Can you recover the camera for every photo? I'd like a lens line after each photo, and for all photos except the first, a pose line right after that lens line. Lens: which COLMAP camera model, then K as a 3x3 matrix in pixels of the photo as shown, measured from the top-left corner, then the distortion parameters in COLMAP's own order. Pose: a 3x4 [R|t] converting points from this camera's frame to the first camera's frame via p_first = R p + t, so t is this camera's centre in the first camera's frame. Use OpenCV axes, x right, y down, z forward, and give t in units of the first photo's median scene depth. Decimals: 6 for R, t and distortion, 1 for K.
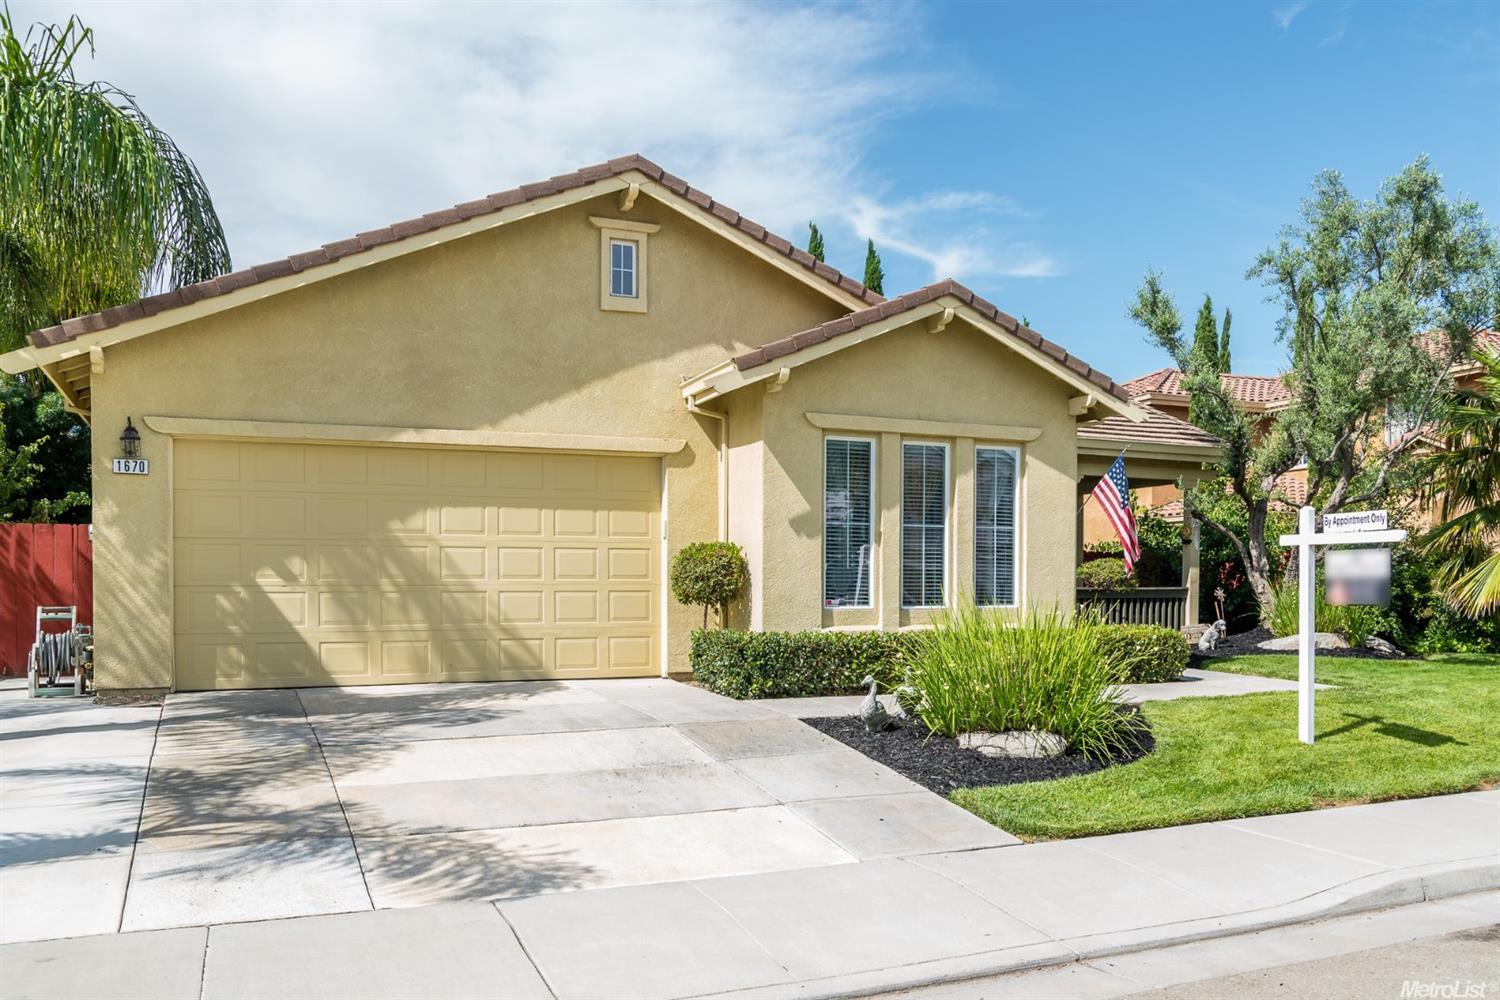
lens RADIAL K [[1274.9, 0, 750.0], [0, 1274.9, 500.0], [0, 0, 1]] dist [-0.067977, 0.002210]
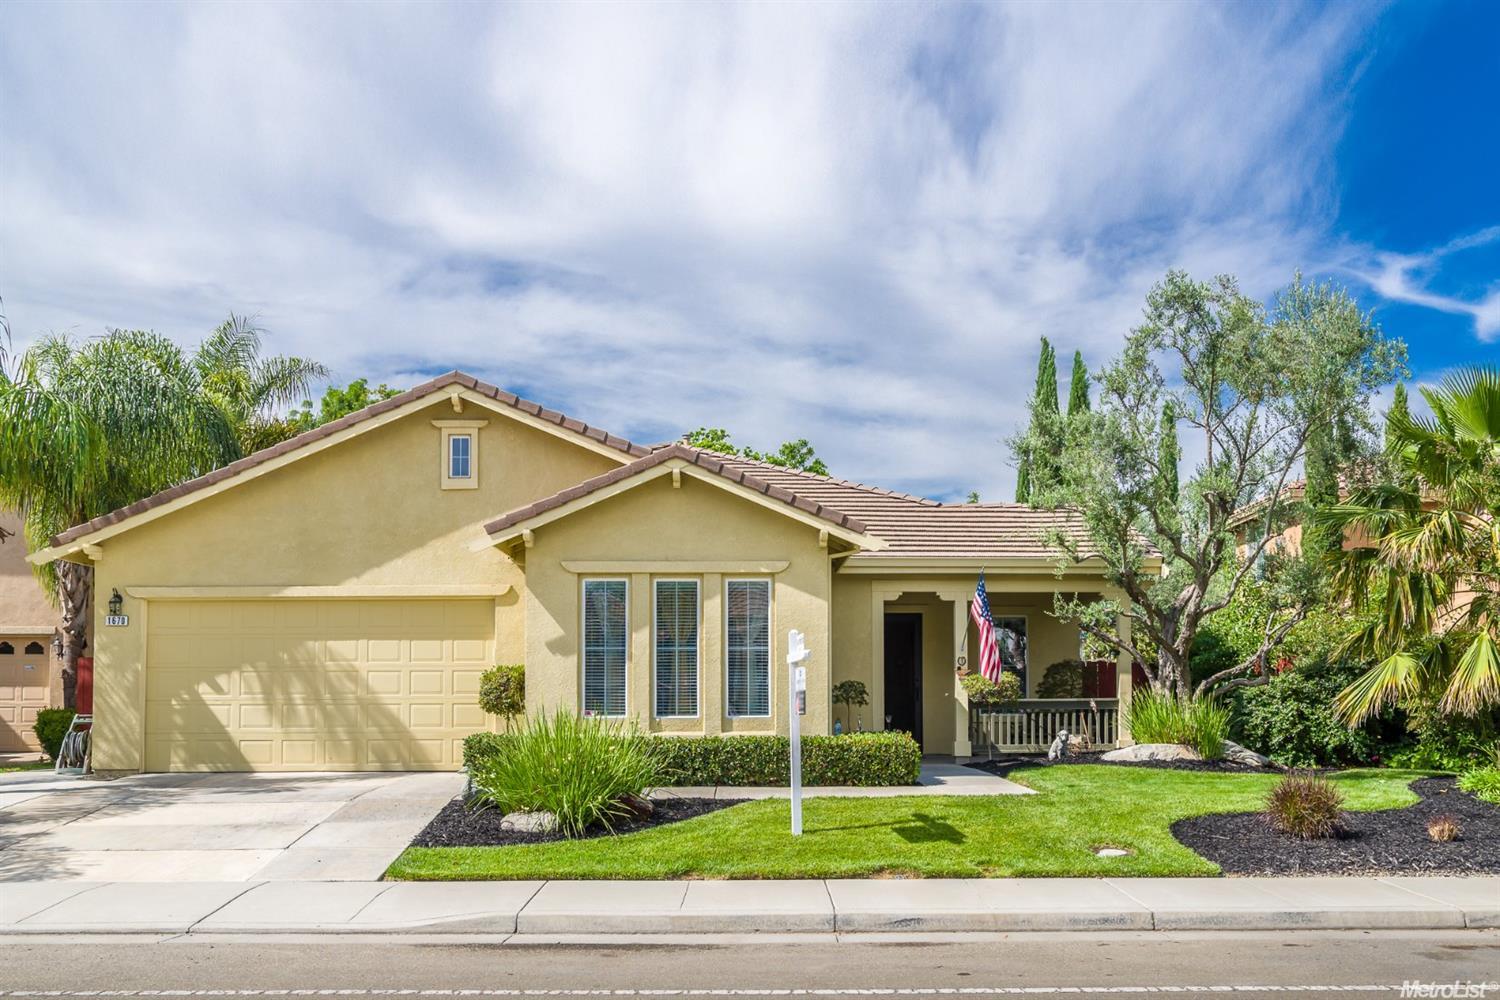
lens RADIAL K [[1324.5, 0, 750.0], [0, 1324.5, 500.0], [0, 0, 1]] dist [-0.037788, -0.007993]
pose [[0.915501, -0.064362, -0.397135, 0.720193], [0.031706, 0.995593, -0.088262, -0.006857], [0.401065, 0.068213, 0.913506, -0.127319]]
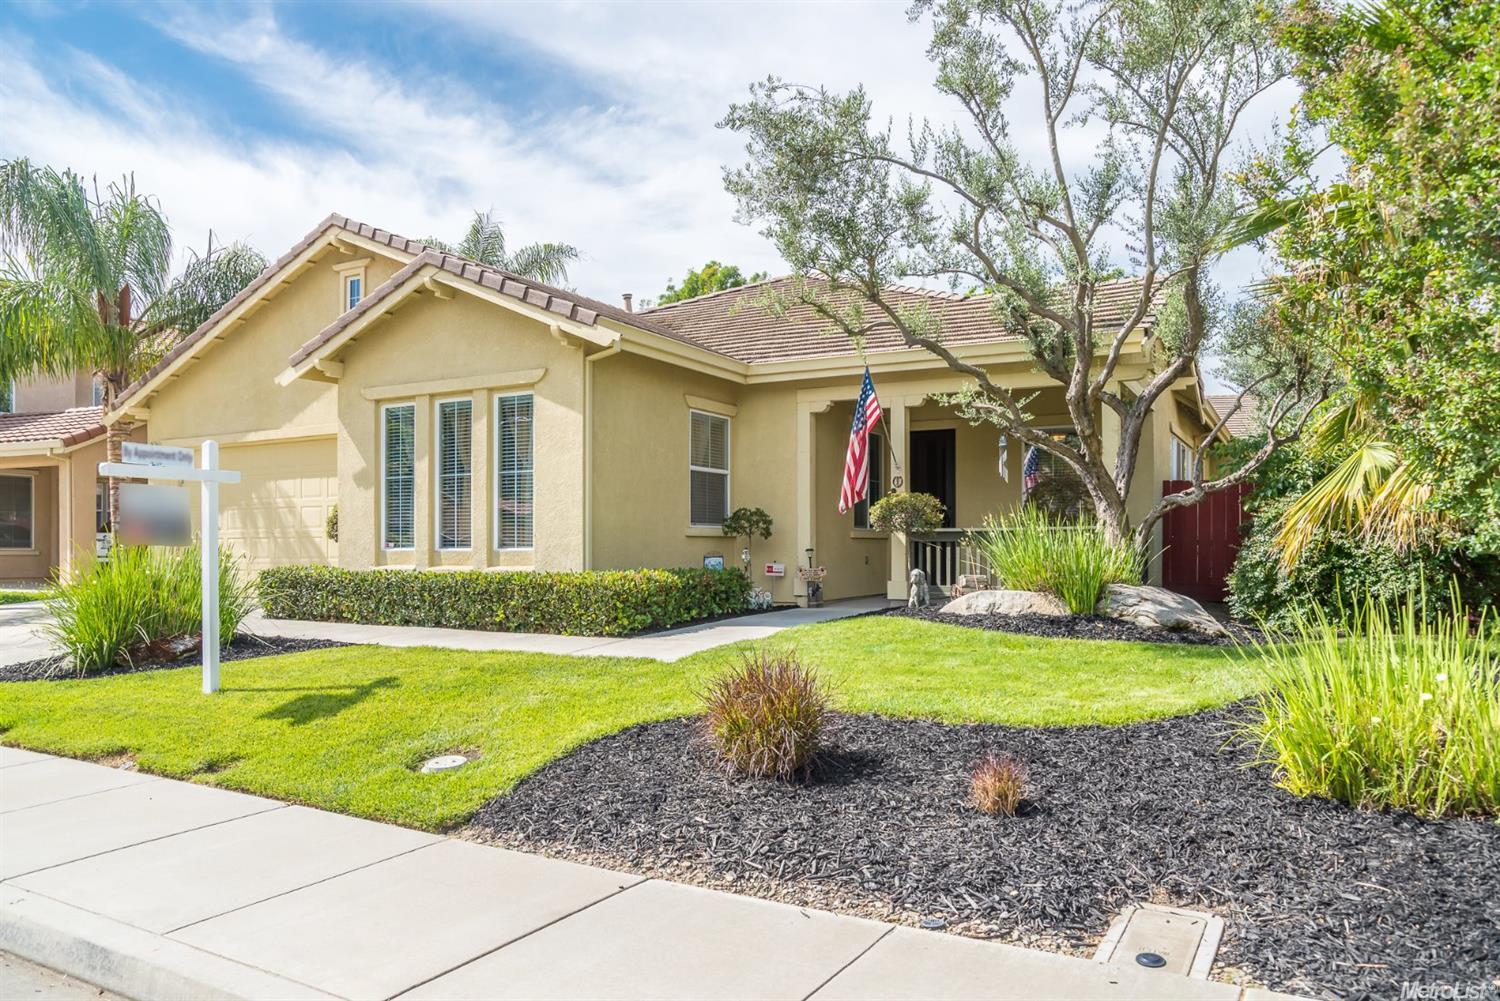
lens RADIAL K [[1049.6, 0, 750.0], [0, 1049.6, 500.5], [0, 0, 1]] dist [-0.102705, 0.000218]
pose [[0.589886, -0.034817, -0.806735, 1.025403], [0.063762, 0.997959, 0.003553, 0.056326], [0.804965, -0.053535, 0.590902, 0.686991]]
